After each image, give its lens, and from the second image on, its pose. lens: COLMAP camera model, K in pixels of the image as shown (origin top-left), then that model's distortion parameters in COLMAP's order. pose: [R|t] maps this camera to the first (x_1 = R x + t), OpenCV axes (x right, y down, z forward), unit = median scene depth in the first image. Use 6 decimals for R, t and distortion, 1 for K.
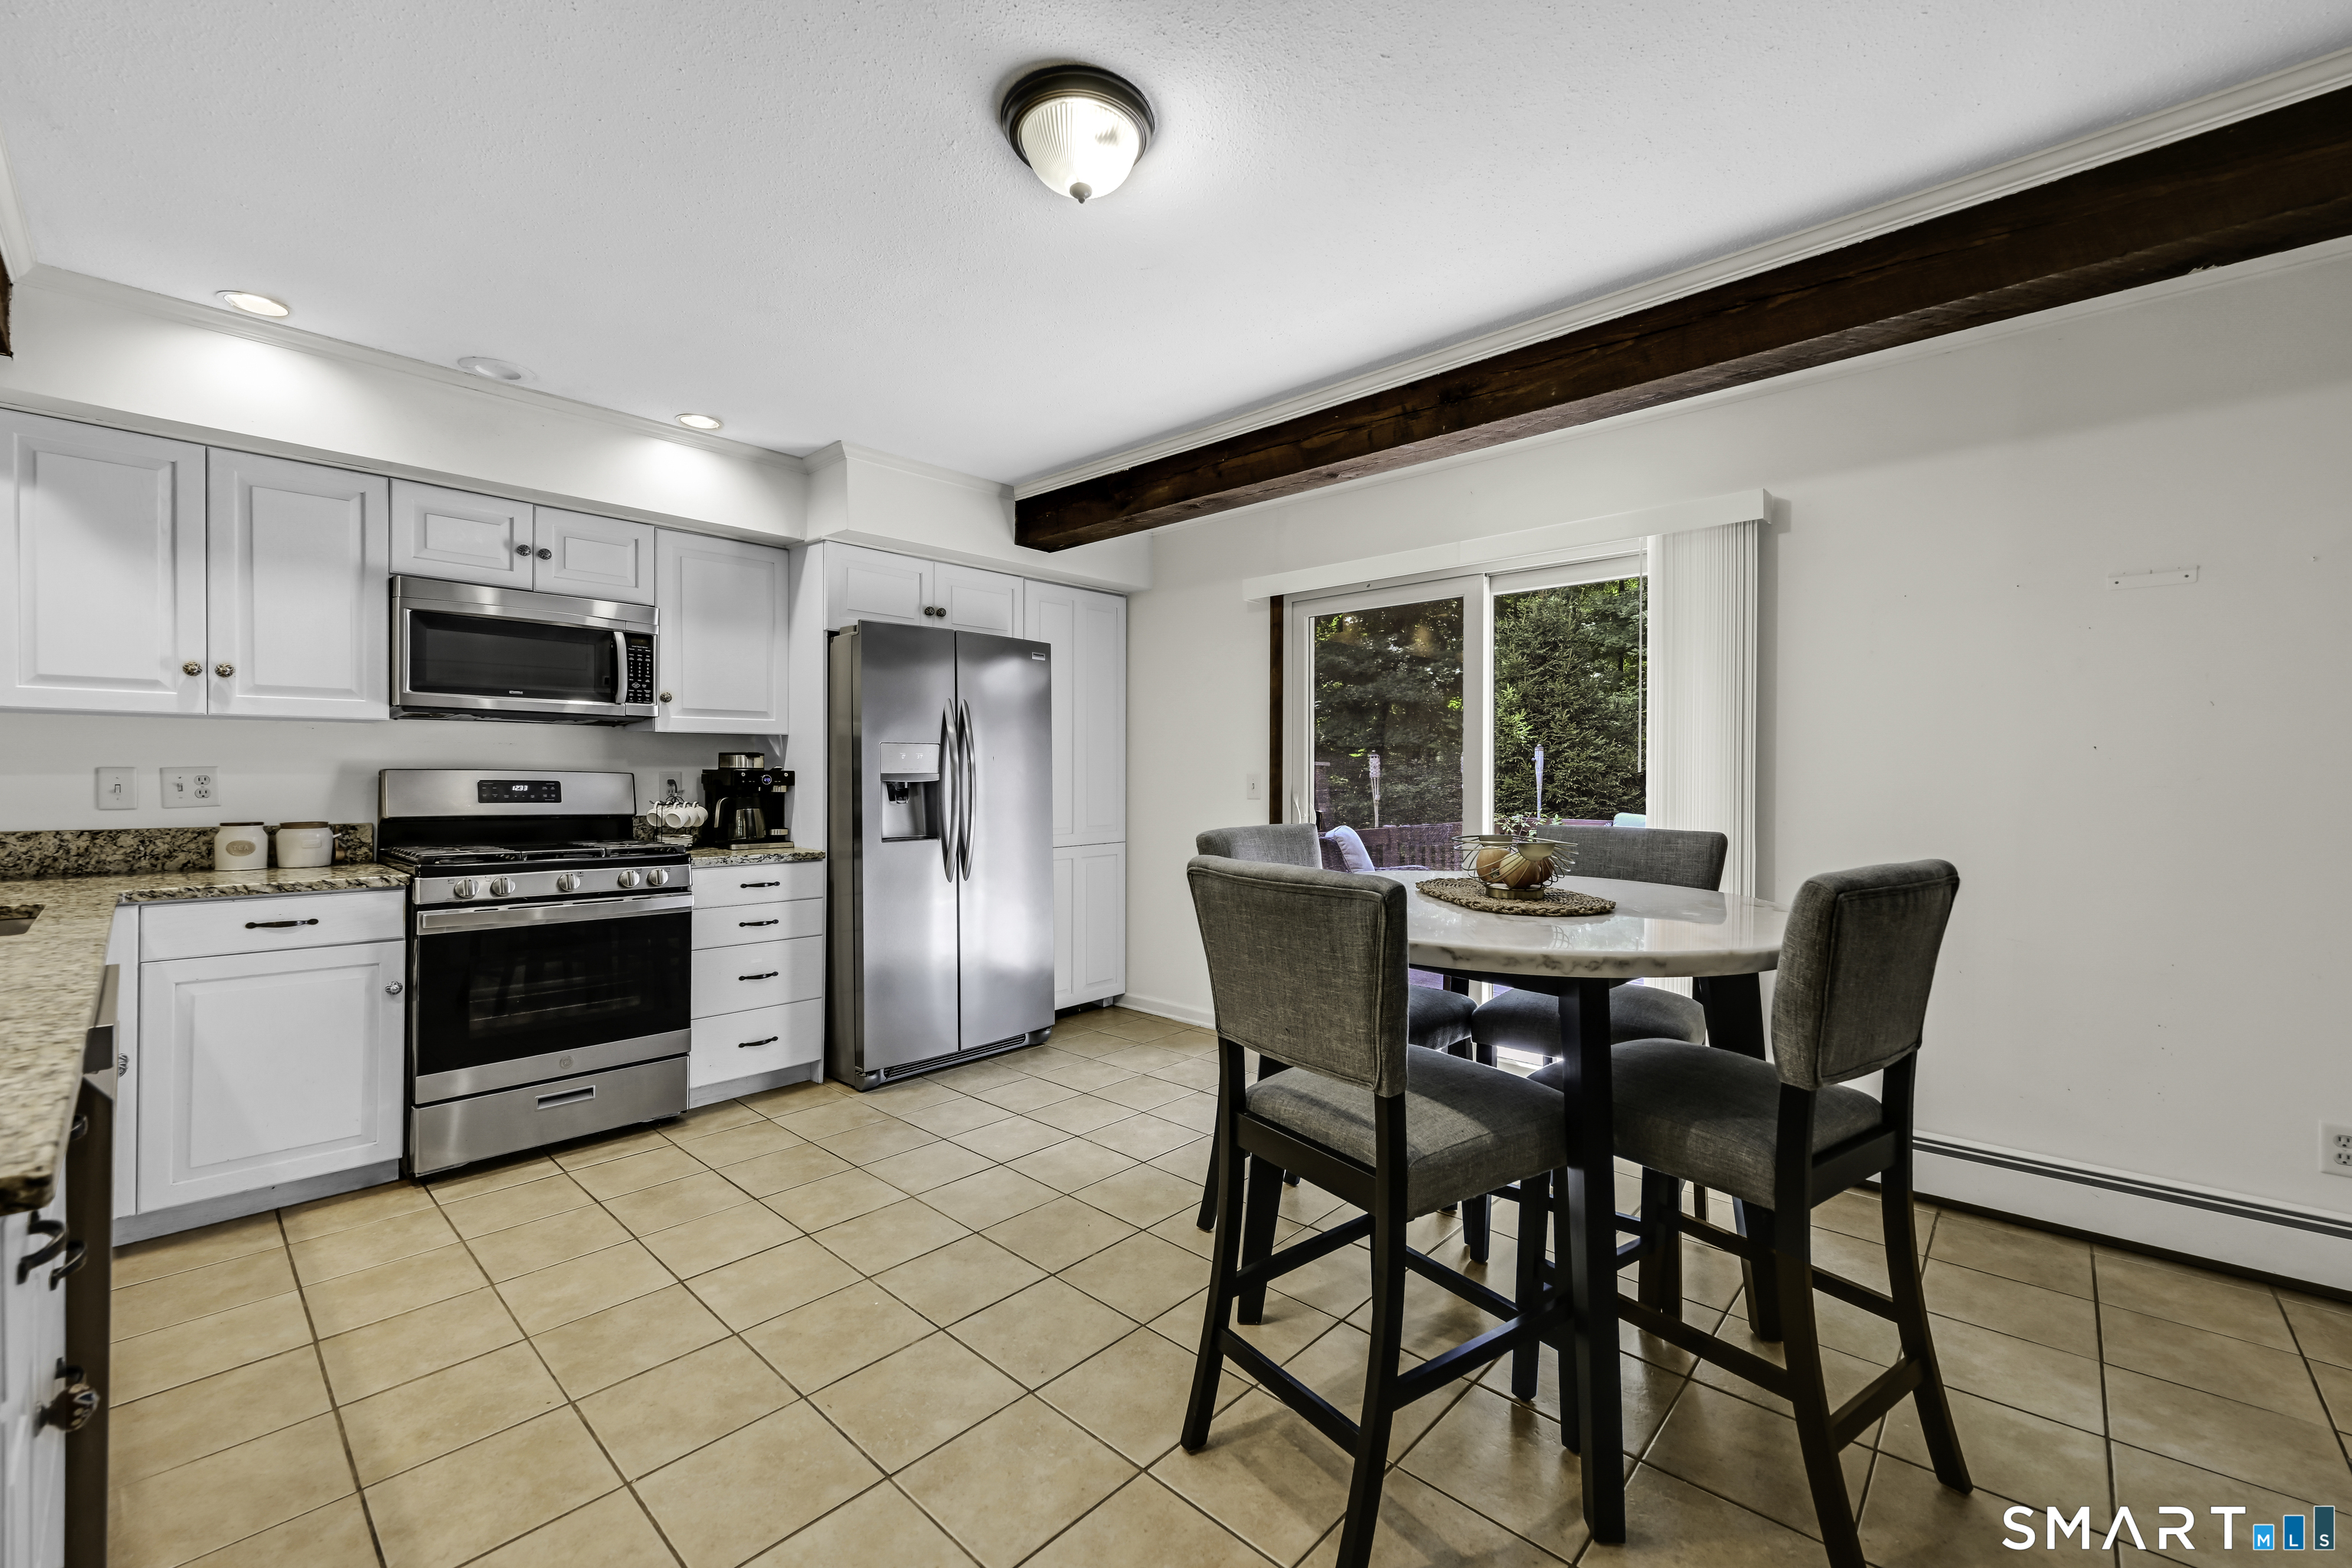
lens RADIAL K [[939.4, 0, 1183.2], [0, 939.4, 772.0], [0, 0, 1]] dist [-0.000516, -0.000036]
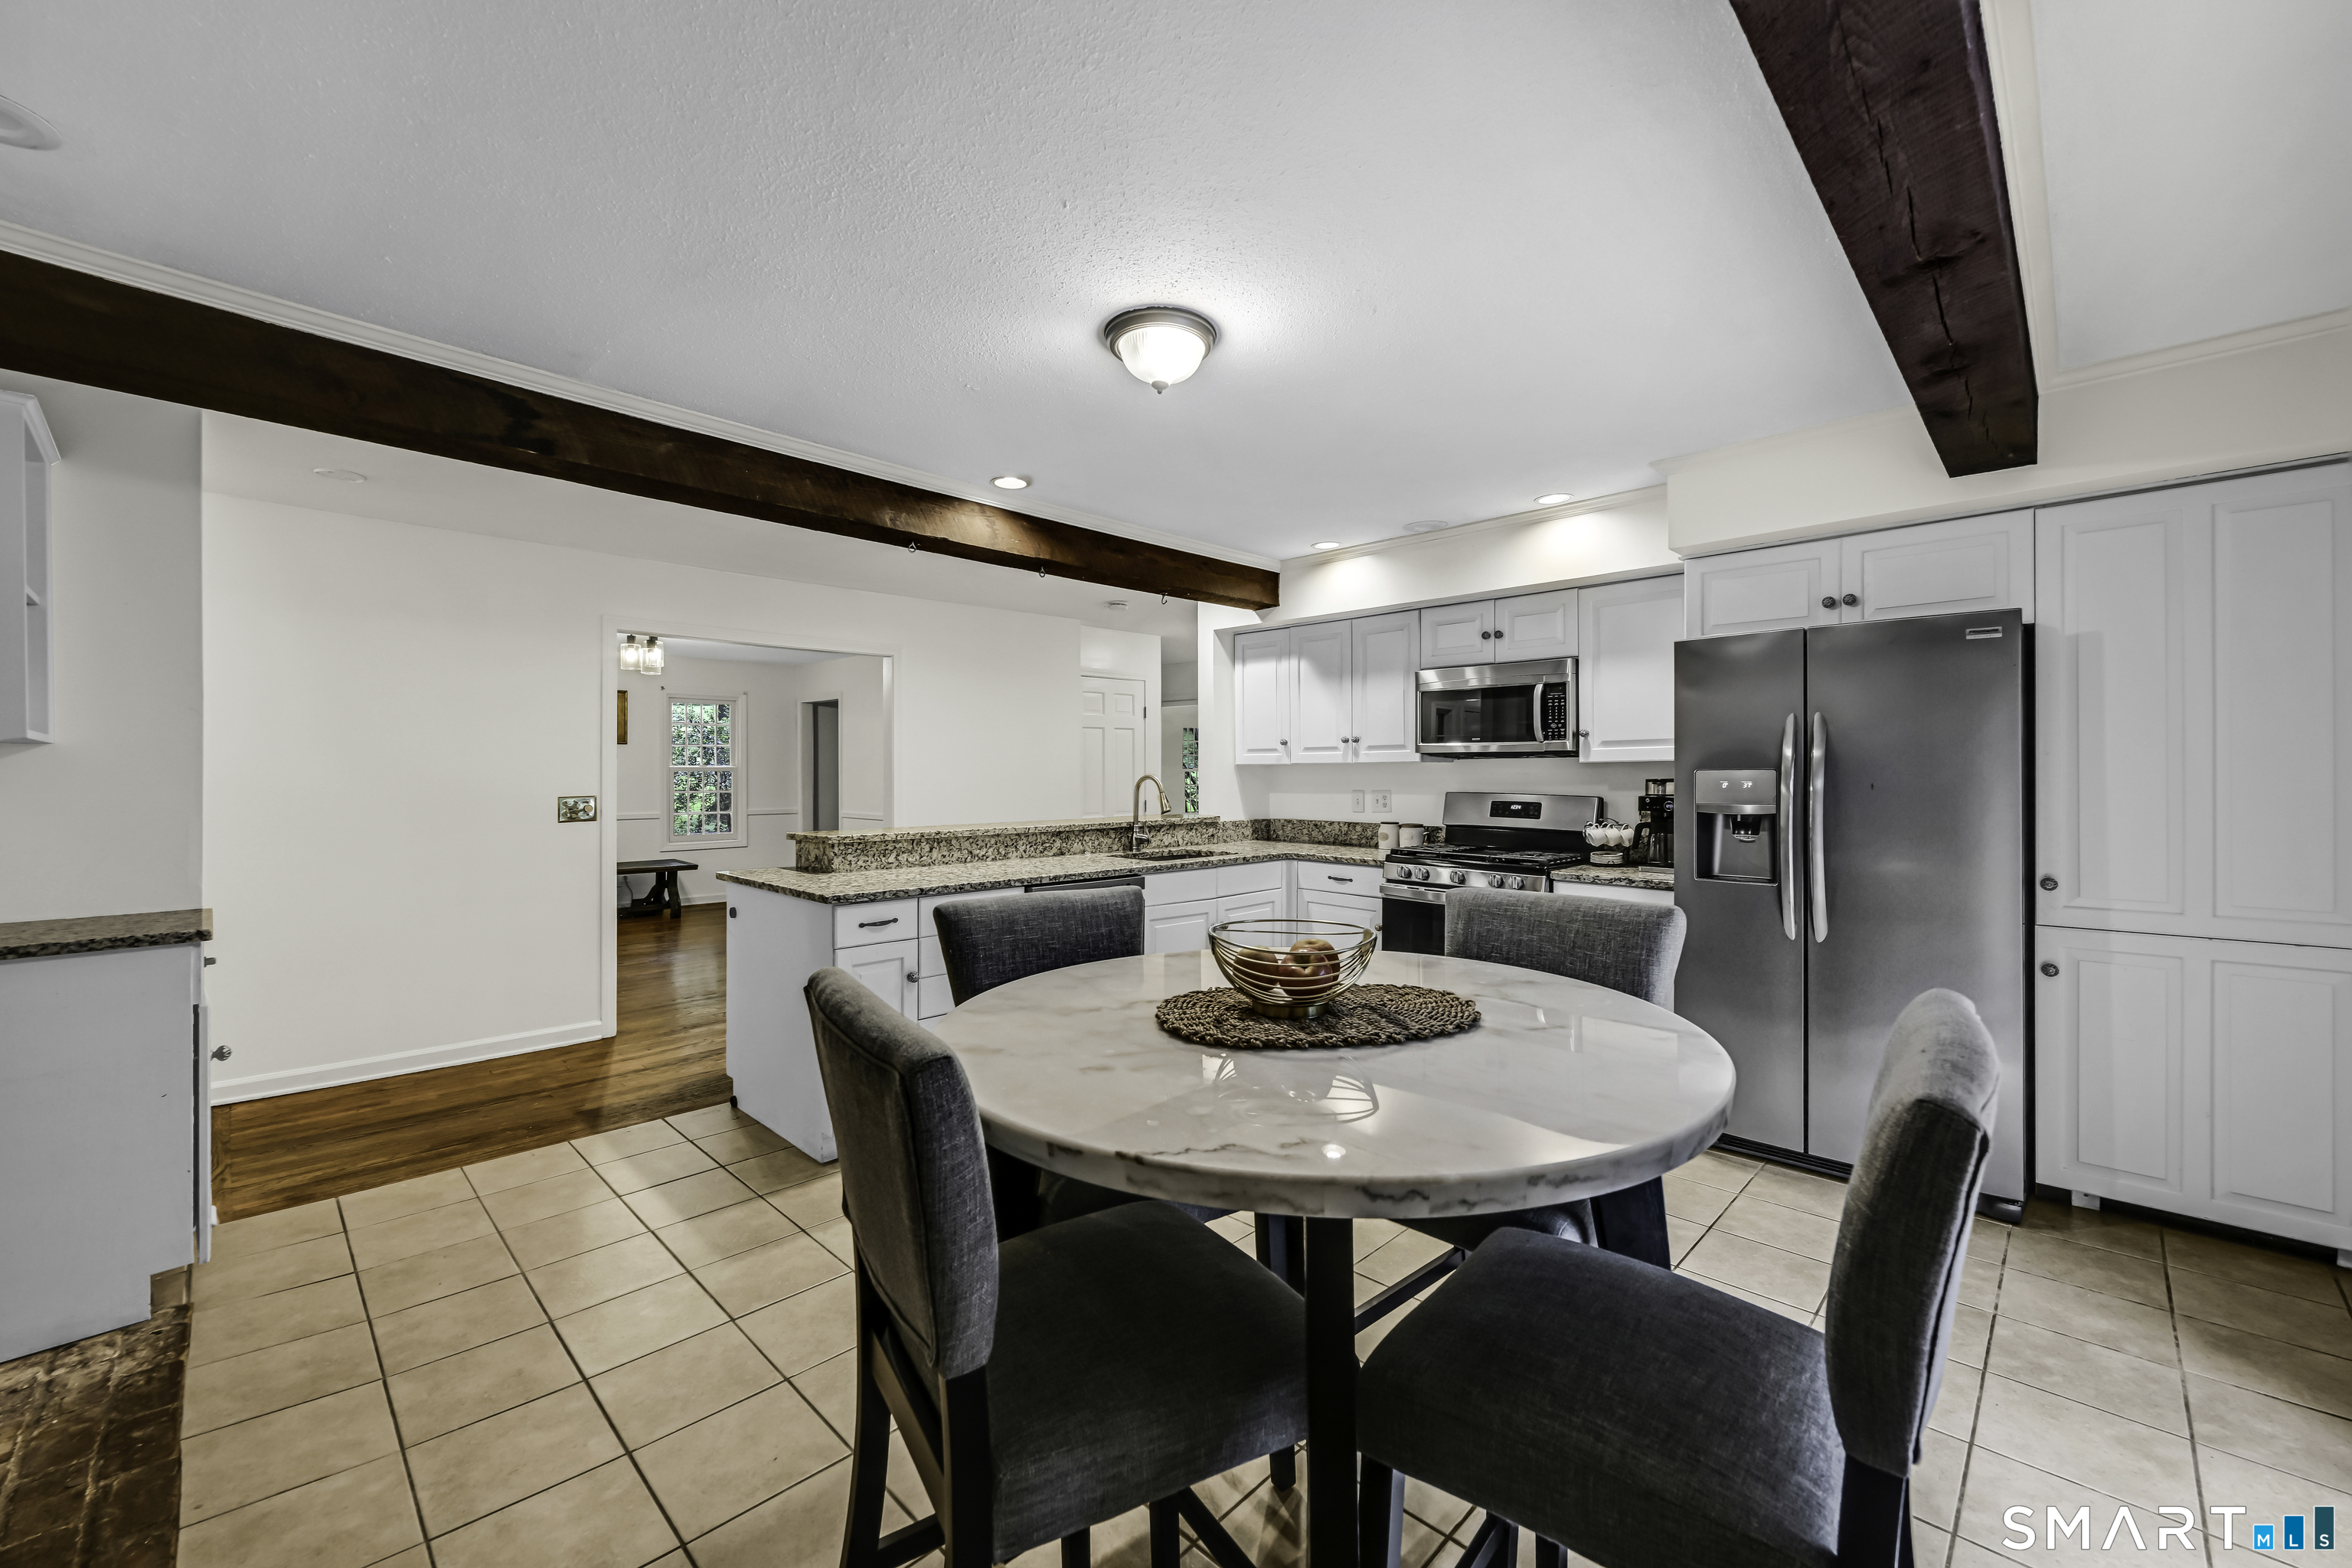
lens RADIAL K [[939.4, 0, 1184.7], [0, 939.4, 778.1], [0, 0, 1]] dist [-0.000516, -0.000036]
pose [[-0.032819, 0.000898, -0.999461, 0.810238], [0.000174, 1.000000, 0.000892, -0.032009], [0.999461, -0.000144, -0.032819, 0.697671]]
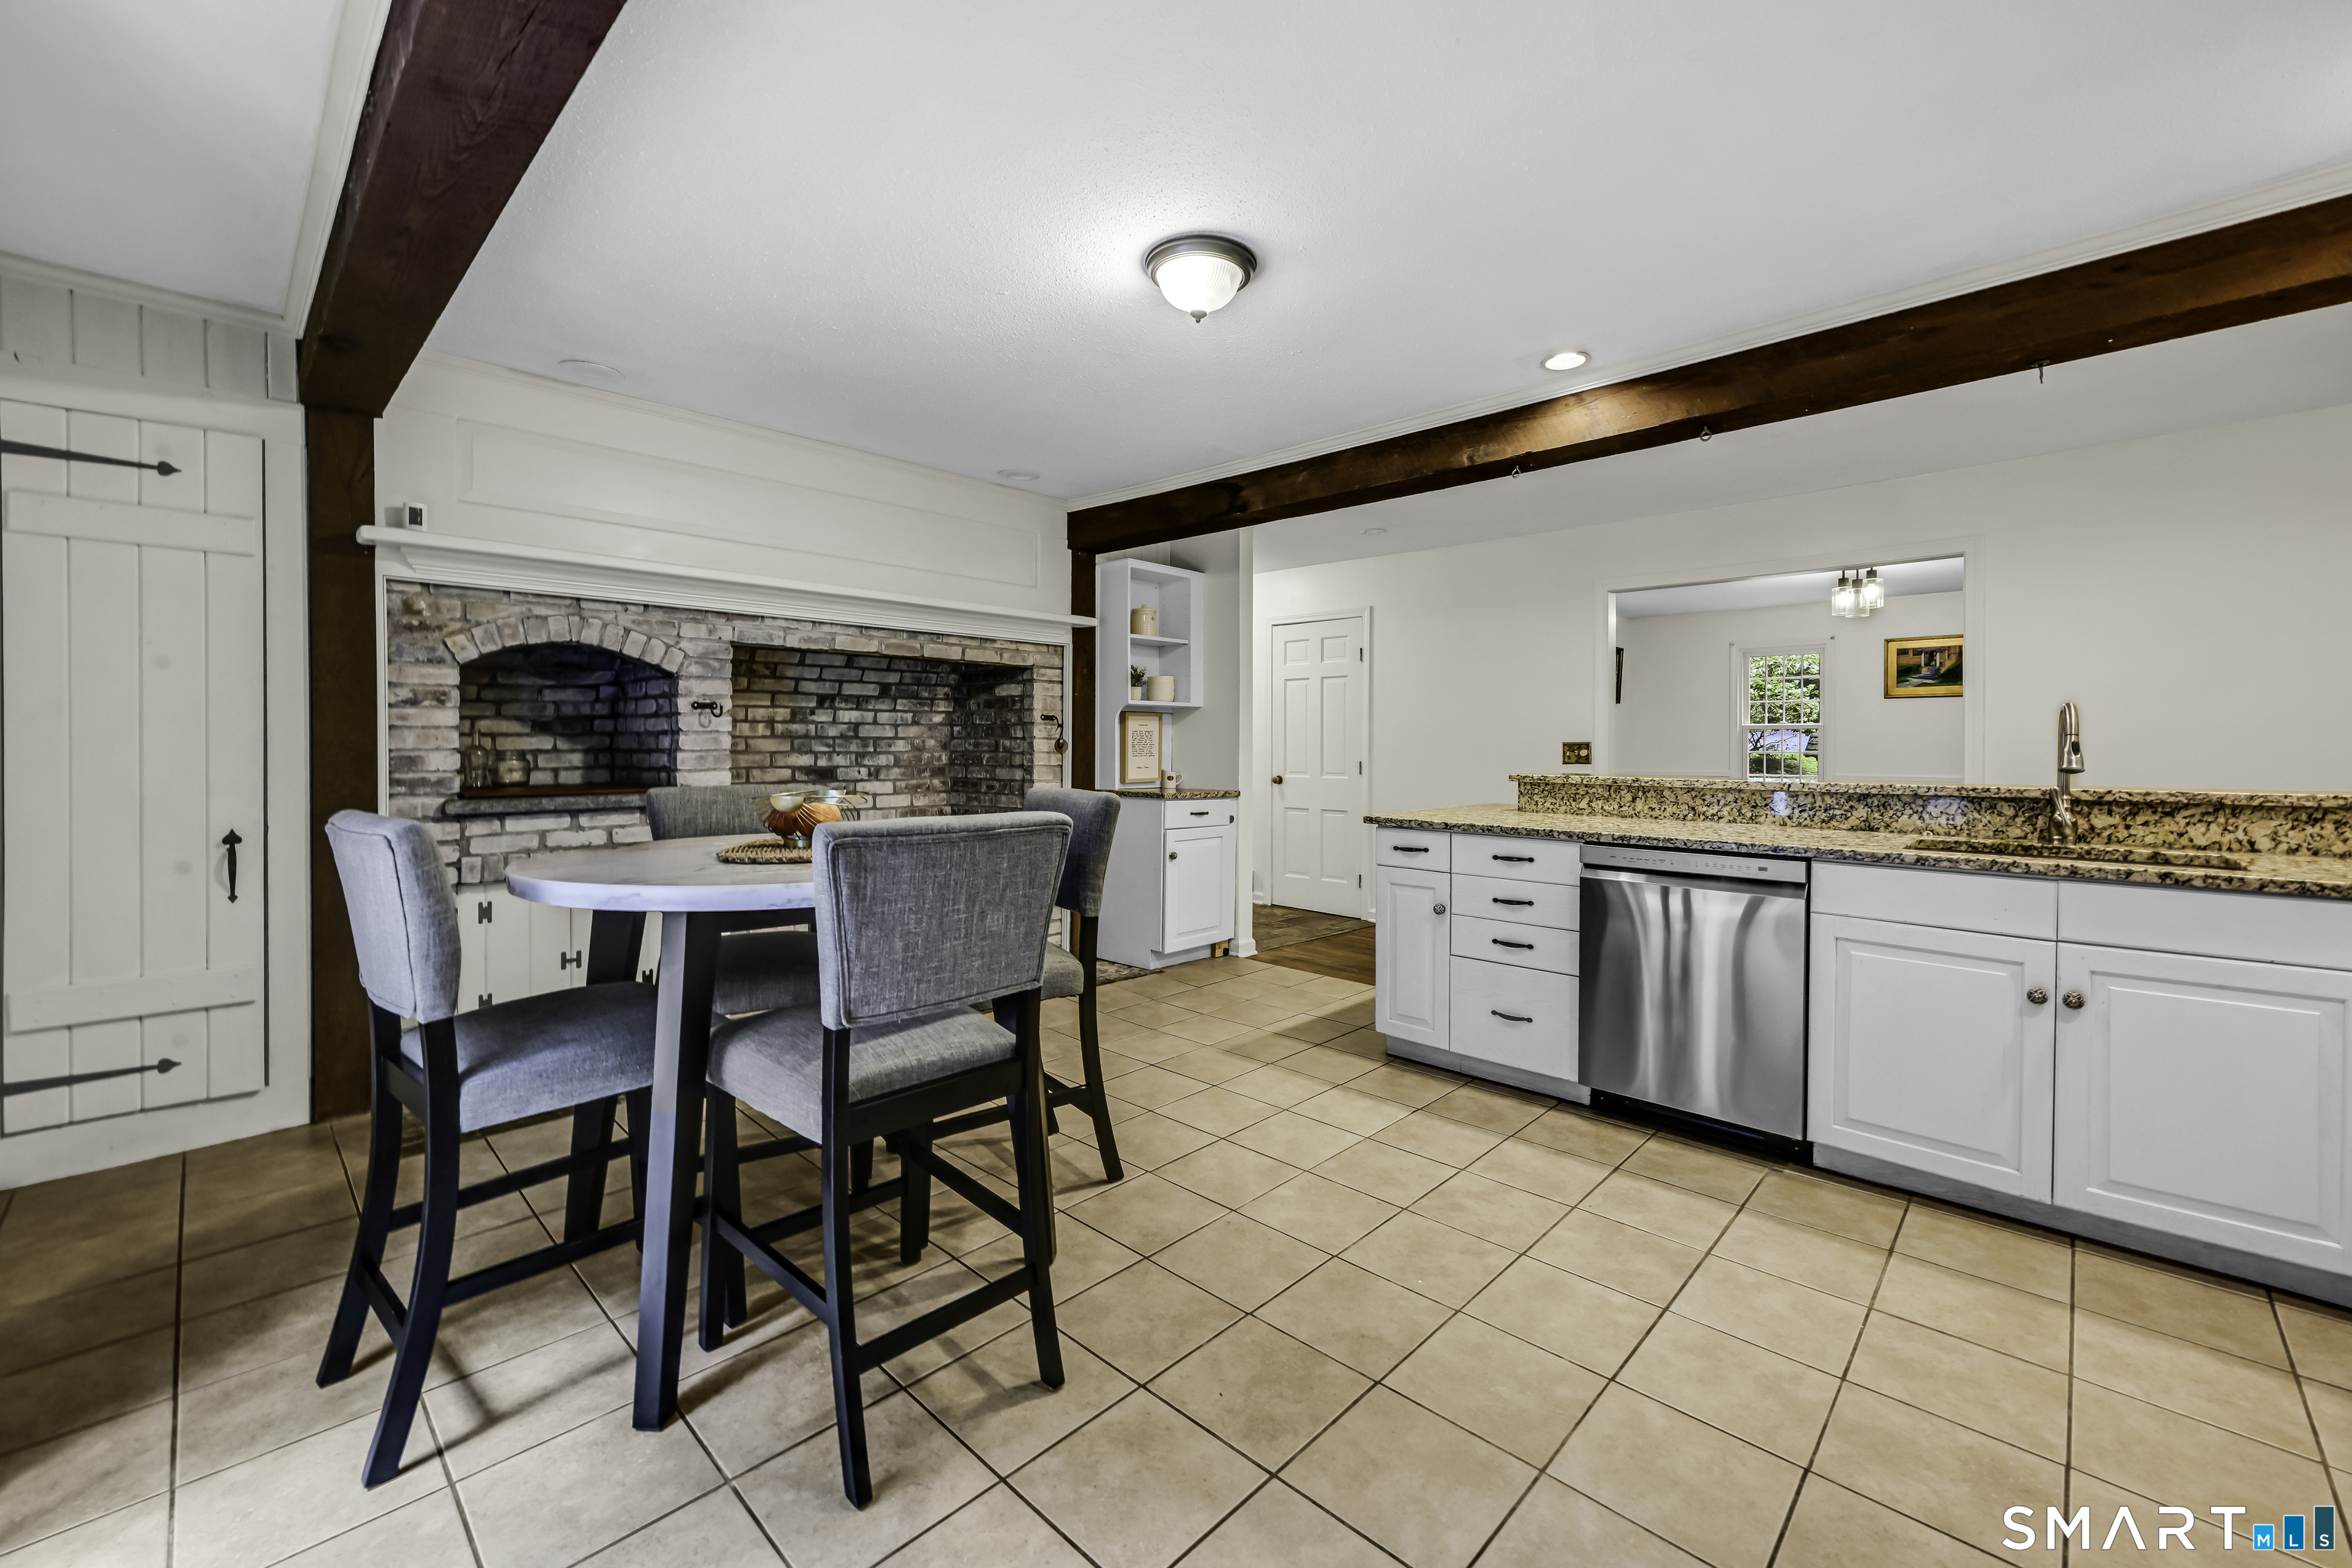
lens RADIAL K [[939.4, 0, 1179.4], [0, 939.4, 762.1], [0, 0, 1]] dist [-0.000516, -0.000036]
pose [[-0.999641, -0.006556, 0.025970, -0.078236], [-0.005970, 0.999727, 0.022589, 0.006544], [-0.026111, 0.022426, -0.999407, 1.543244]]
